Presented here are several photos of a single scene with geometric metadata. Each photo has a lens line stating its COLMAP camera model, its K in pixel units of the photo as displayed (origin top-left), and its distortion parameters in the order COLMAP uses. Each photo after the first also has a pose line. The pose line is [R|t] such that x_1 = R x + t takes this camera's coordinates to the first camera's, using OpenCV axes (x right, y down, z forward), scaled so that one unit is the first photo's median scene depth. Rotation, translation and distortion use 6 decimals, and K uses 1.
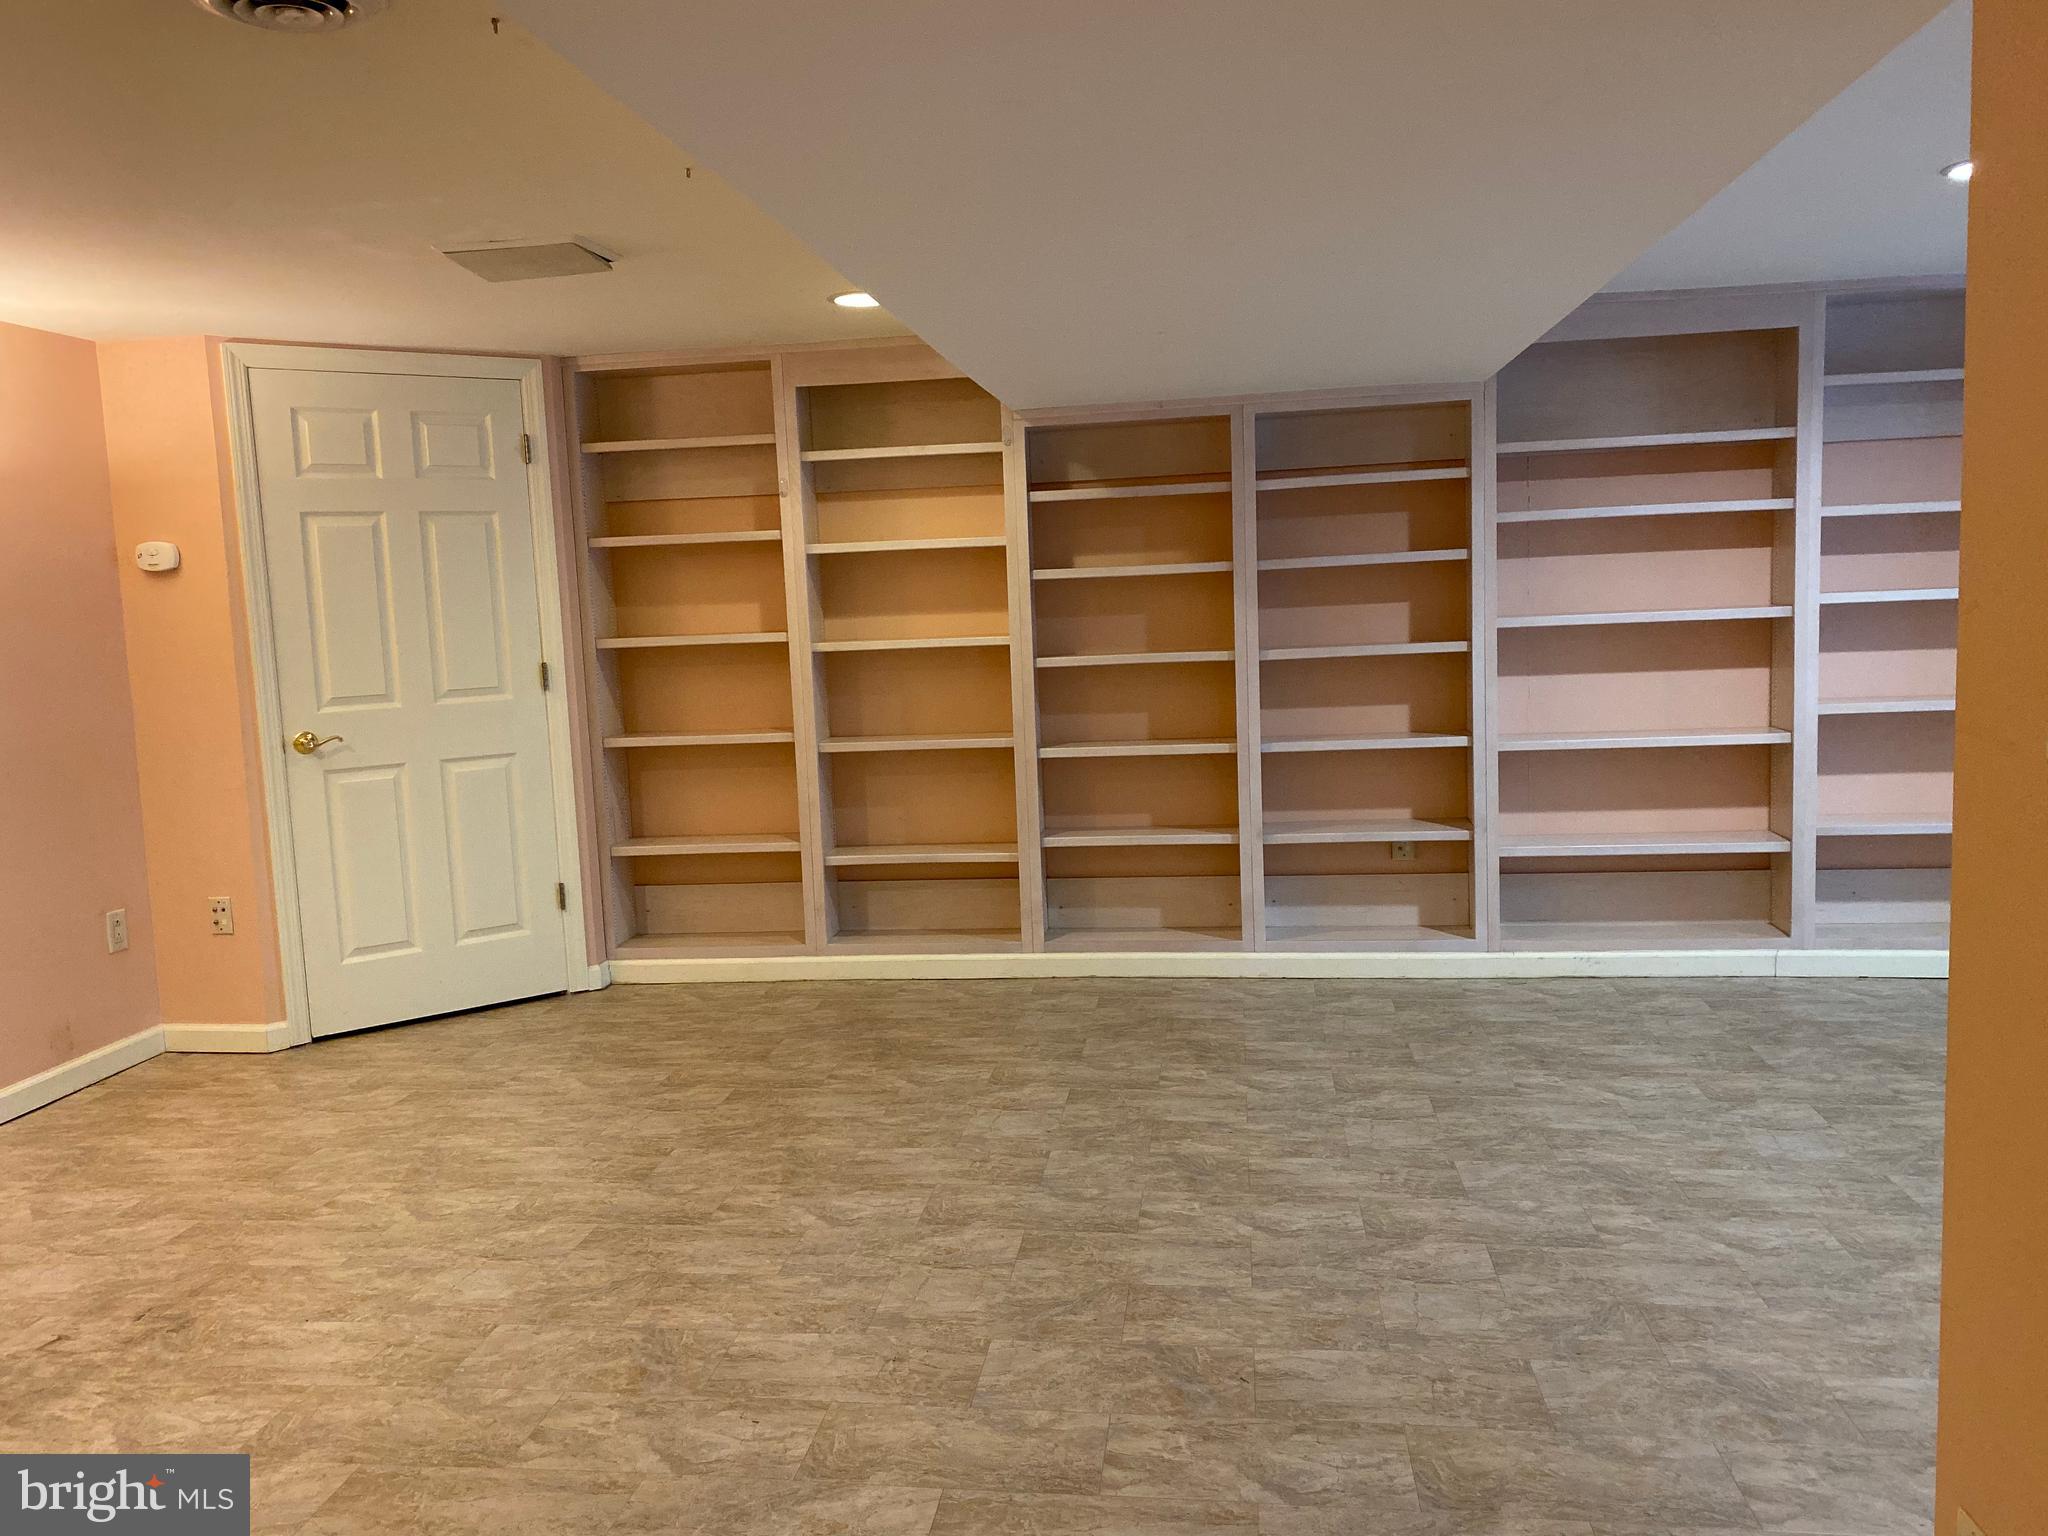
lens RADIAL K [[1548.6, 0, 1011.7], [0, 1548.6, 769.5], [0, 0, 1]] dist [0.012154, -0.003287]
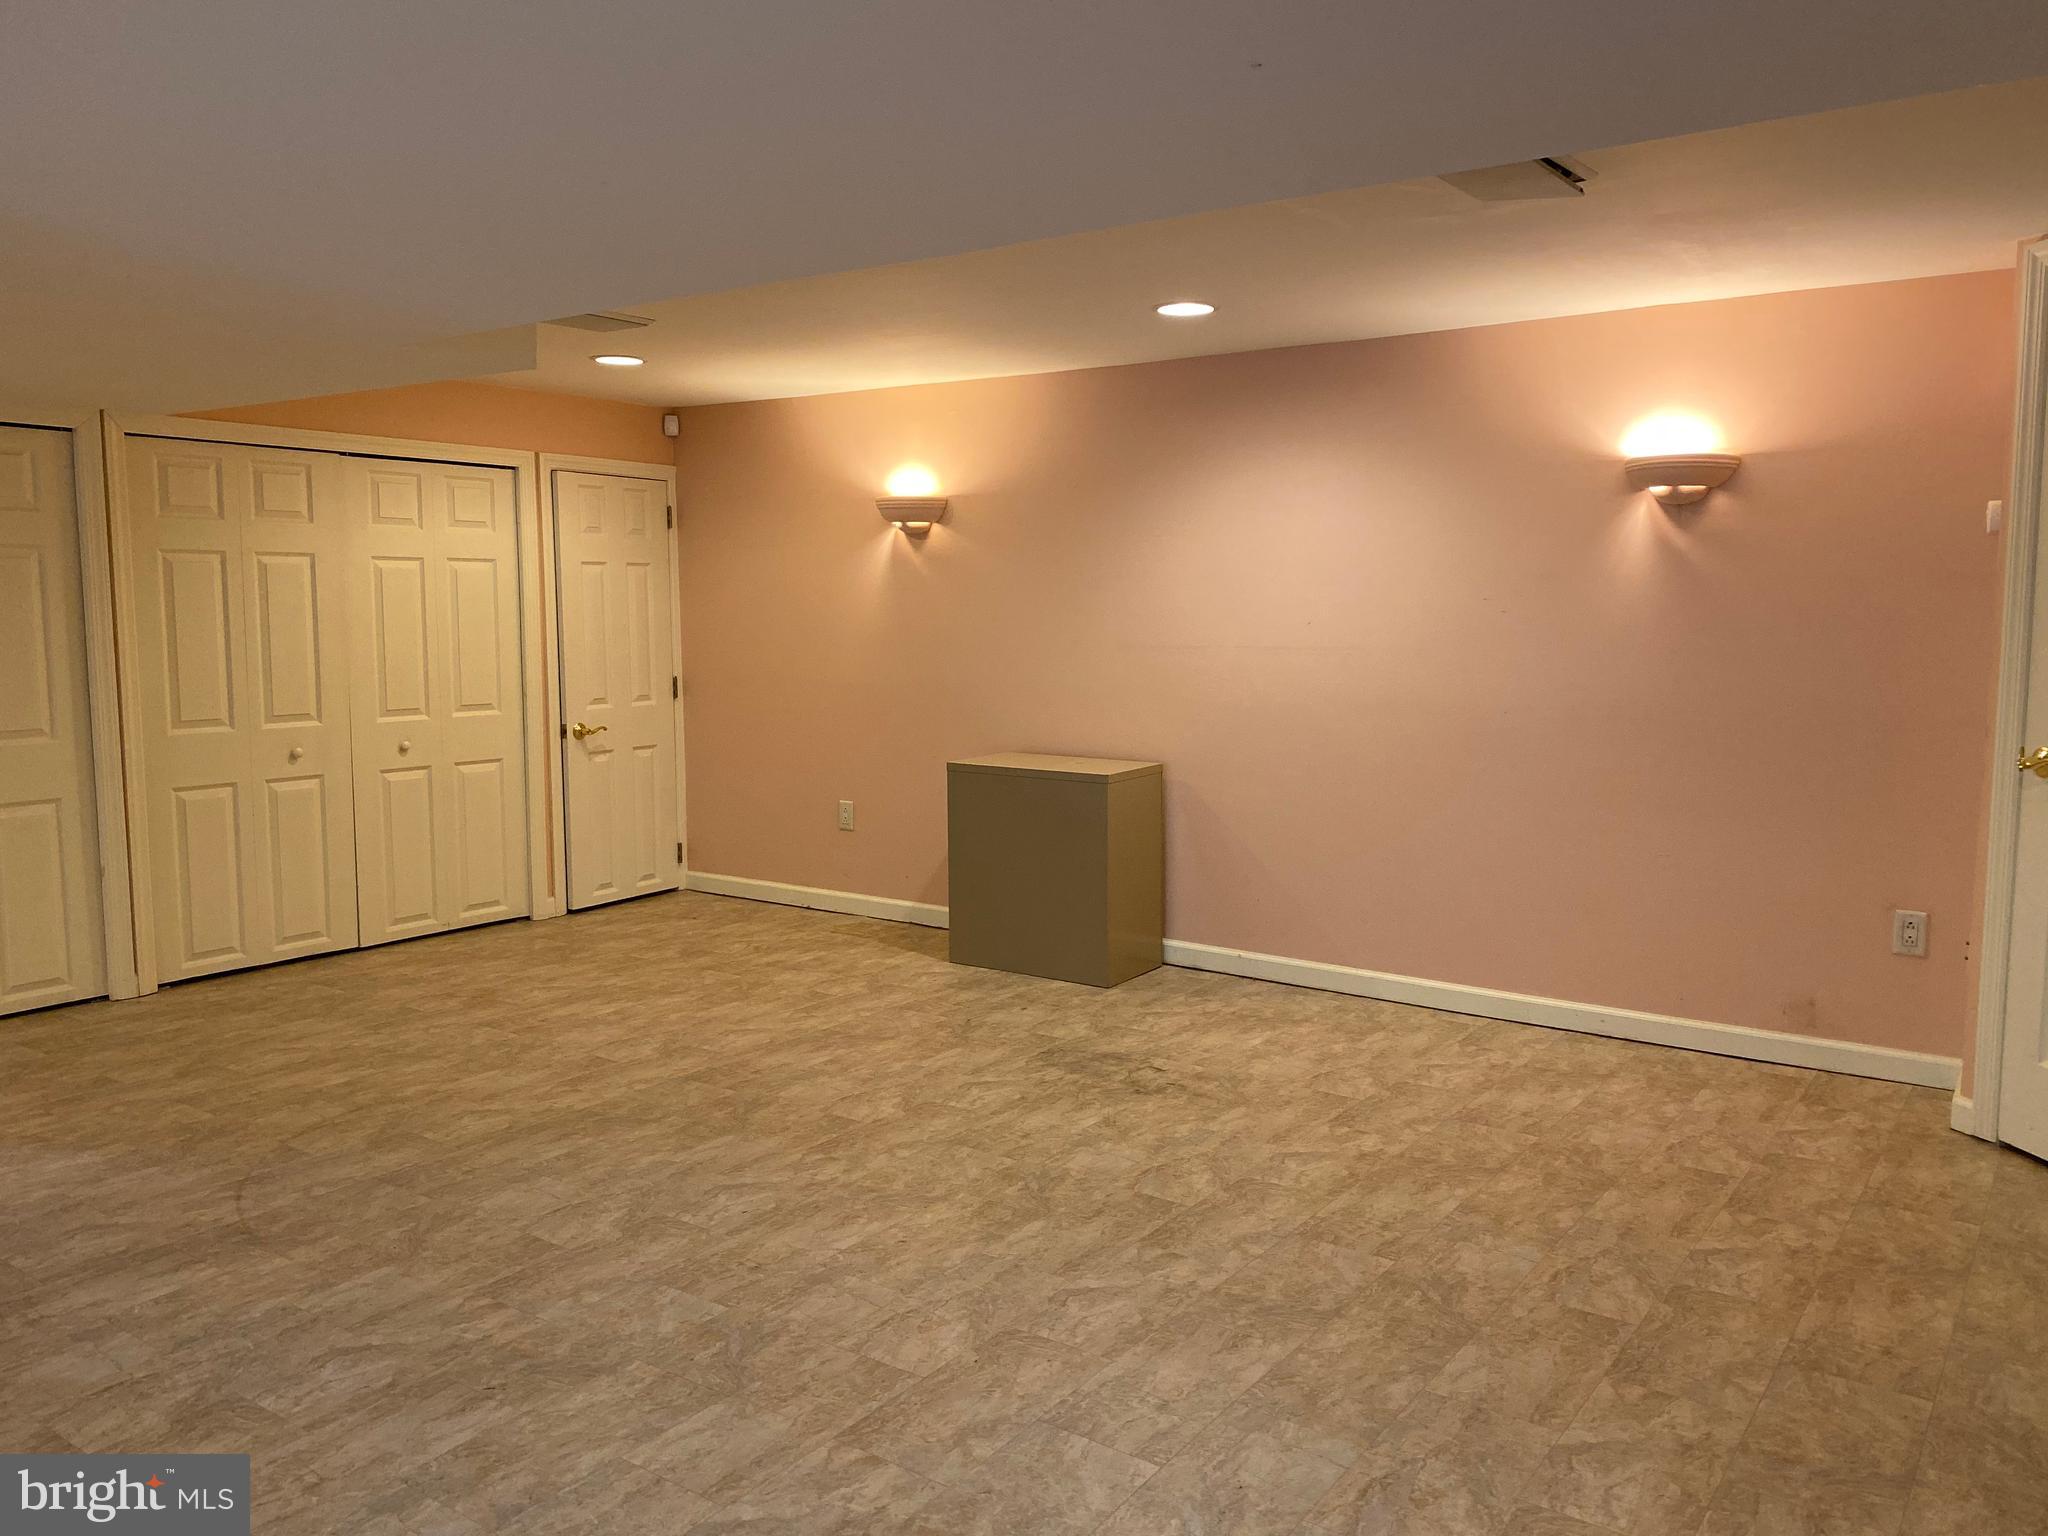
lens RADIAL K [[1548.6, 0, 1011.6], [0, 1548.6, 760.9], [0, 0, 1]] dist [0.012154, -0.003287]
pose [[-0.459201, 0.129568, -0.878833, 0.704911], [-0.085775, 0.978216, 0.189039, -0.189479], [0.884182, 0.162189, -0.438084, 1.430817]]
